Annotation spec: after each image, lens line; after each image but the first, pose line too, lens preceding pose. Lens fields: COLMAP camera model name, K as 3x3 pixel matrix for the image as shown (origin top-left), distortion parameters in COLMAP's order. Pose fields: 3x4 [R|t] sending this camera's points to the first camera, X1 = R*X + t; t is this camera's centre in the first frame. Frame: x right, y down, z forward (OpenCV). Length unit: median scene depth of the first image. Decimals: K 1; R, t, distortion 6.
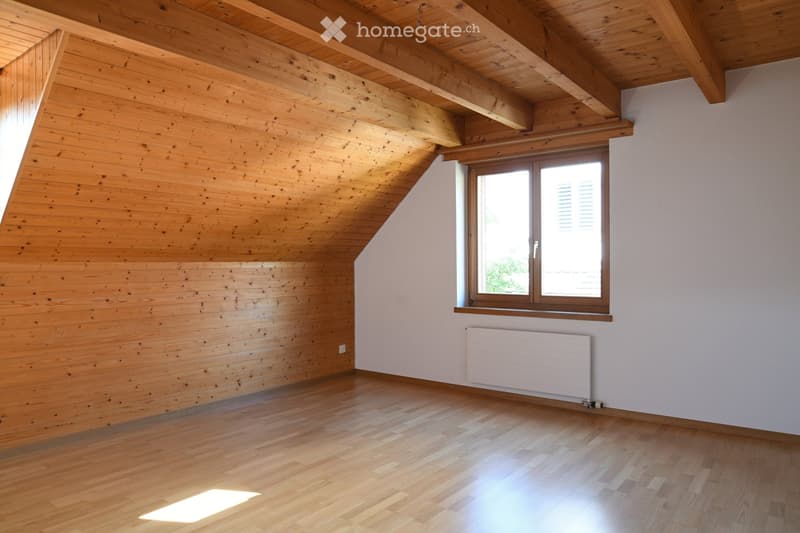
lens RADIAL K [[534.7, 0, 405.6], [0, 534.7, 270.2], [0, 0, 1]] dist [-0.019302, -0.002700]
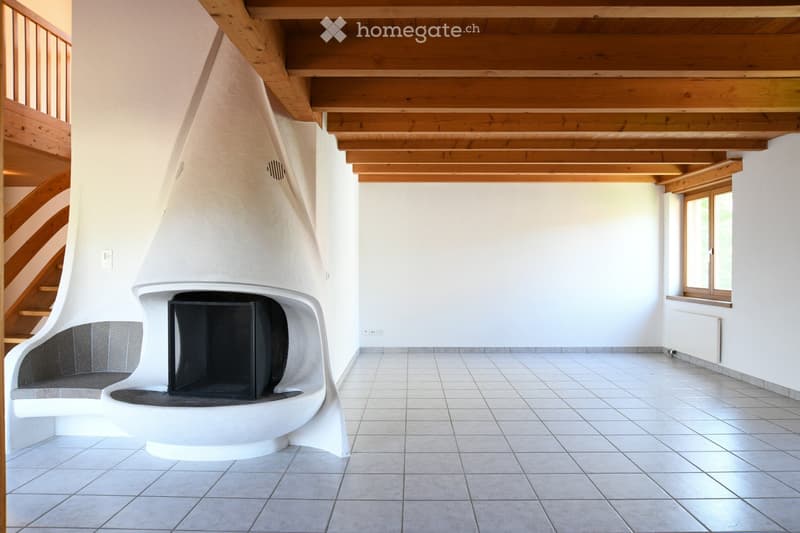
lens RADIAL K [[534.7, 0, 405.6], [0, 534.7, 270.2], [0, 0, 1]] dist [-0.019302, -0.002700]
pose [[0.604167, 0.013551, -0.796742, 0.943860], [-0.009585, 0.999907, 0.009738, -0.005878], [0.796800, 0.001753, 0.604241, -0.479444]]
